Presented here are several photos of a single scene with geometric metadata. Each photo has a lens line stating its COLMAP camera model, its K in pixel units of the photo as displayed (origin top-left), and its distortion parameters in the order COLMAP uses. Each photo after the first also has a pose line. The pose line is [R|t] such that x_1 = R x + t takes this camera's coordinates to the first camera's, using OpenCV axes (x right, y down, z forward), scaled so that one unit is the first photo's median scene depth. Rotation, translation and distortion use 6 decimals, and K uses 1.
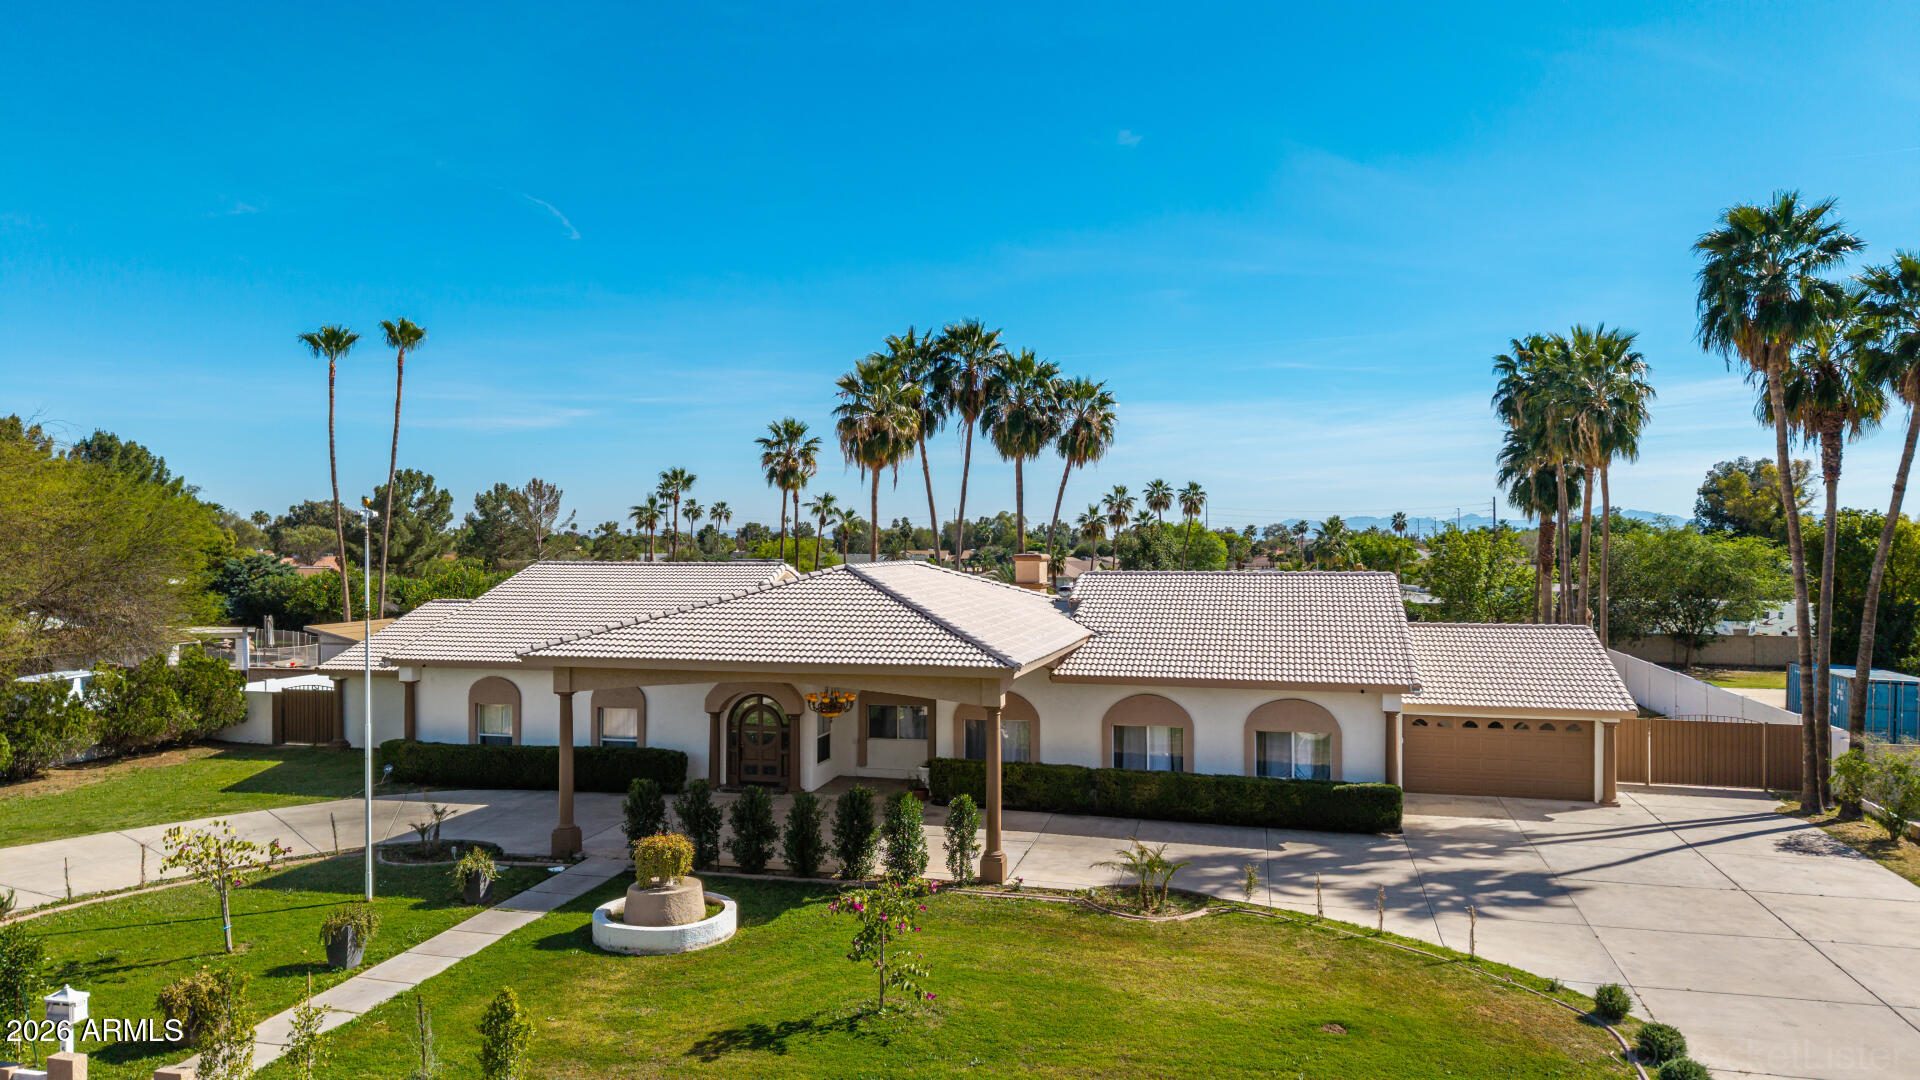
lens RADIAL K [[1279.8, 0, 962.6], [0, 1279.8, 548.2], [0, 0, 1]] dist [0.037520, -0.037256]
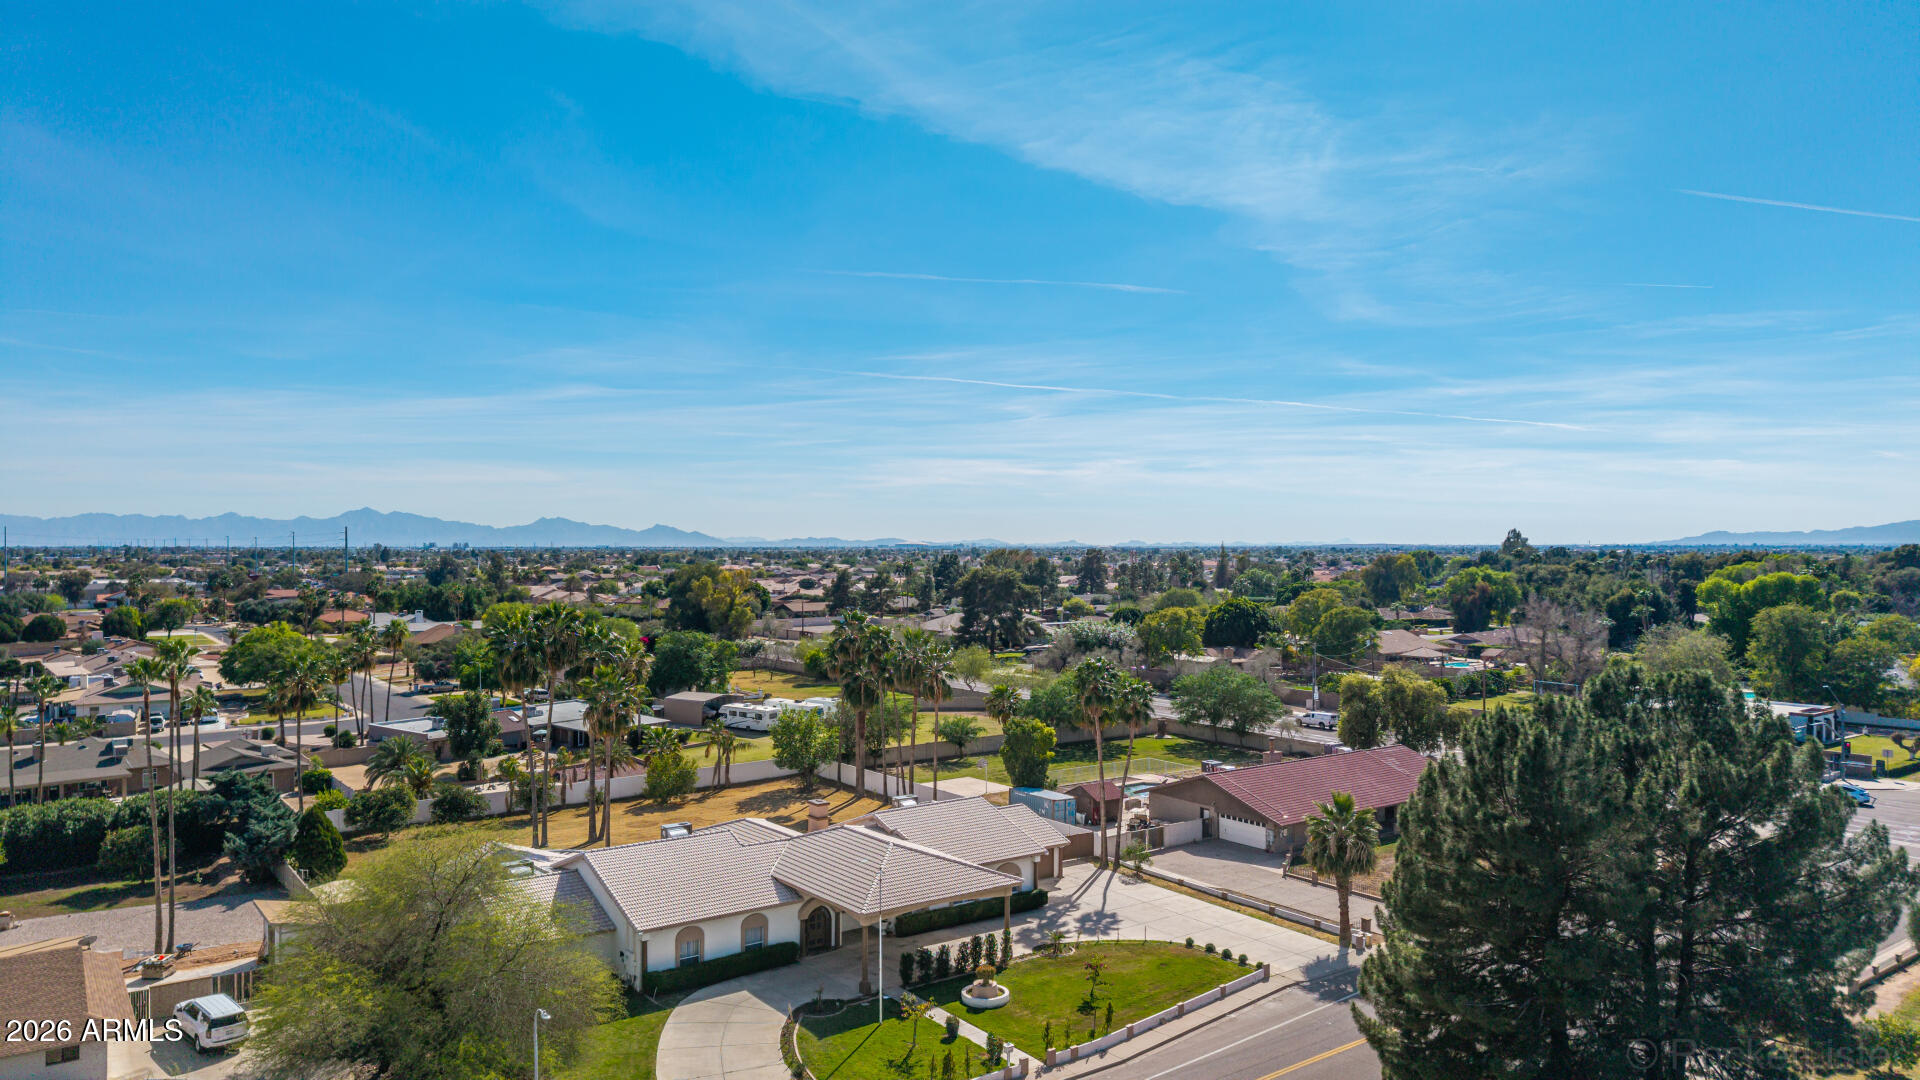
lens RADIAL K [[1279.8, 0, 951.0], [0, 1279.8, 551.8], [0, 0, 1]] dist [0.037520, -0.037256]
pose [[0.620163, -0.004572, 0.784459, -1.812568], [0.002366, 0.999989, 0.003958, -0.516761], [-0.784469, -0.000599, 0.620168, -0.526532]]
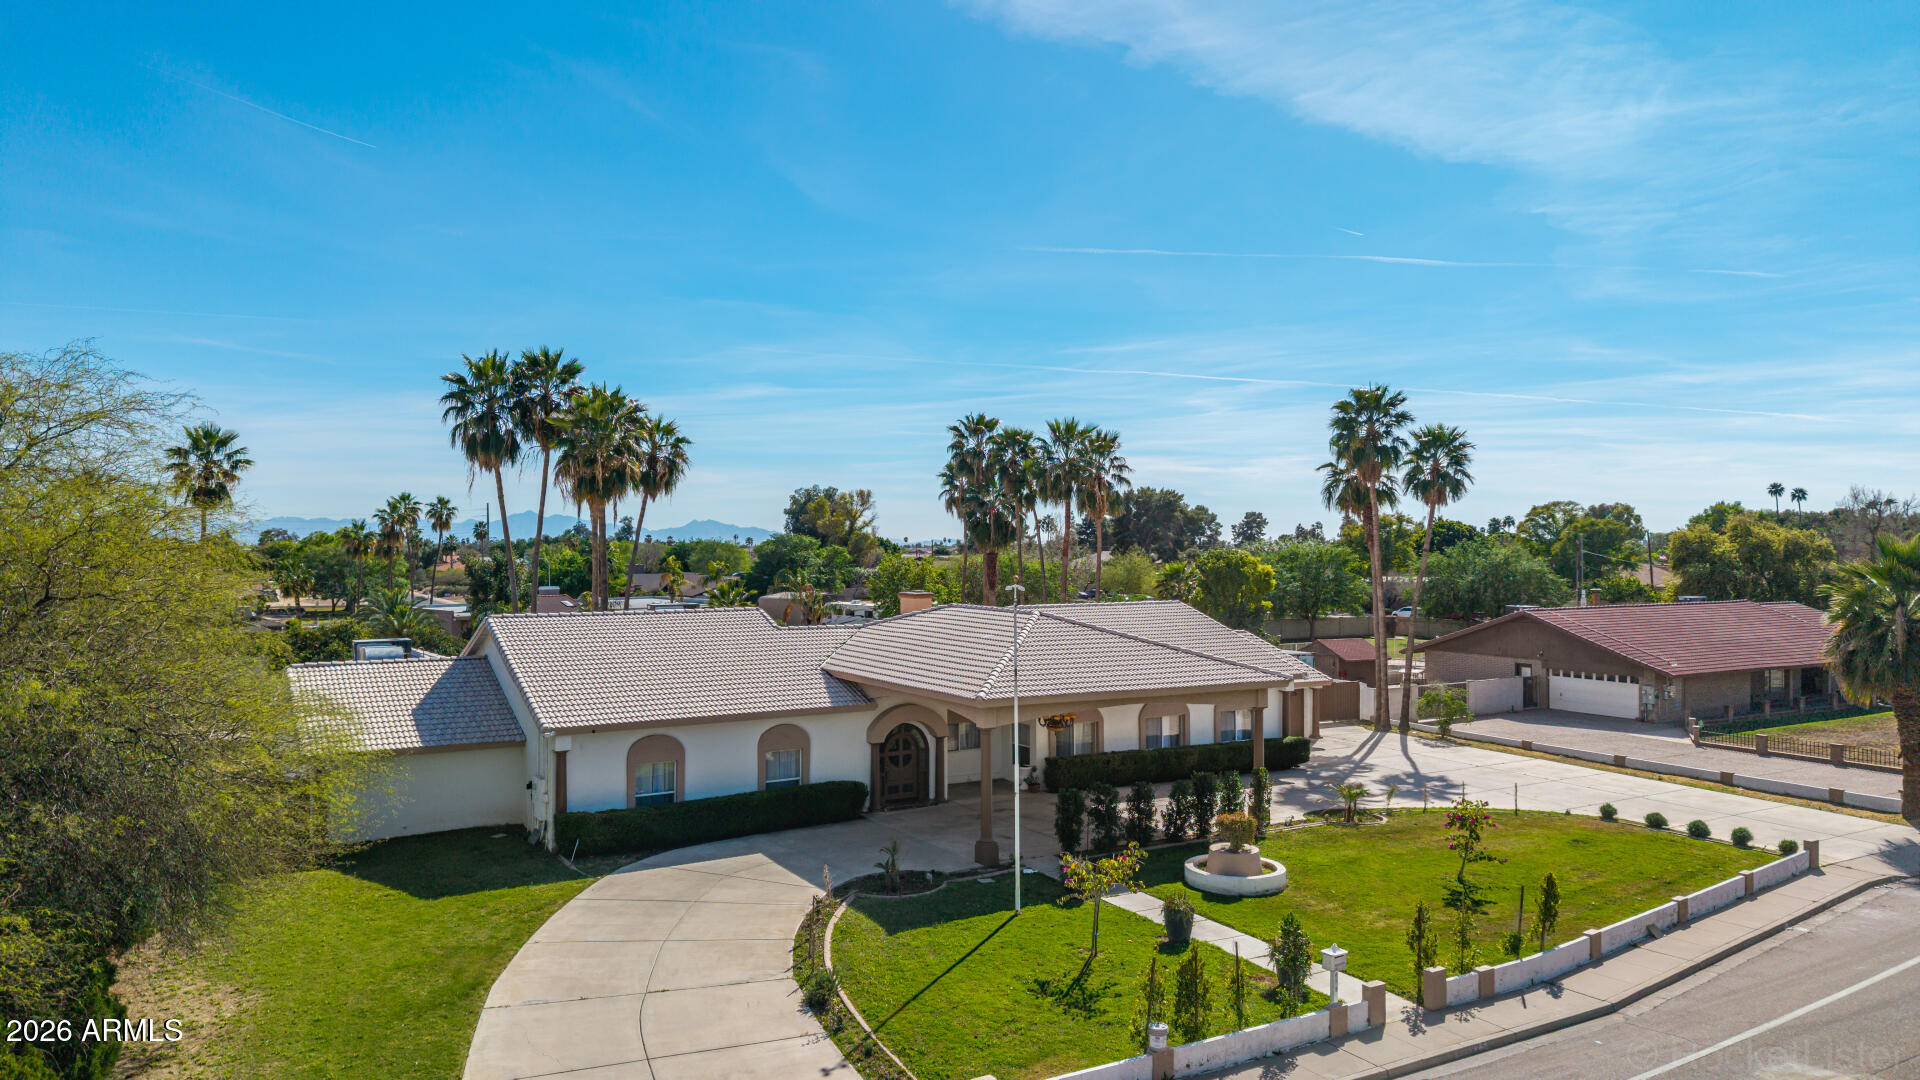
lens RADIAL K [[1279.8, 0, 953.1], [0, 1279.8, 529.9], [0, 0, 1]] dist [0.037520, -0.037256]
pose [[0.700947, 0.008317, 0.713165, -1.024107], [0.003128, 0.999887, -0.014735, -0.046113], [-0.713207, 0.012560, 0.700841, 0.168357]]
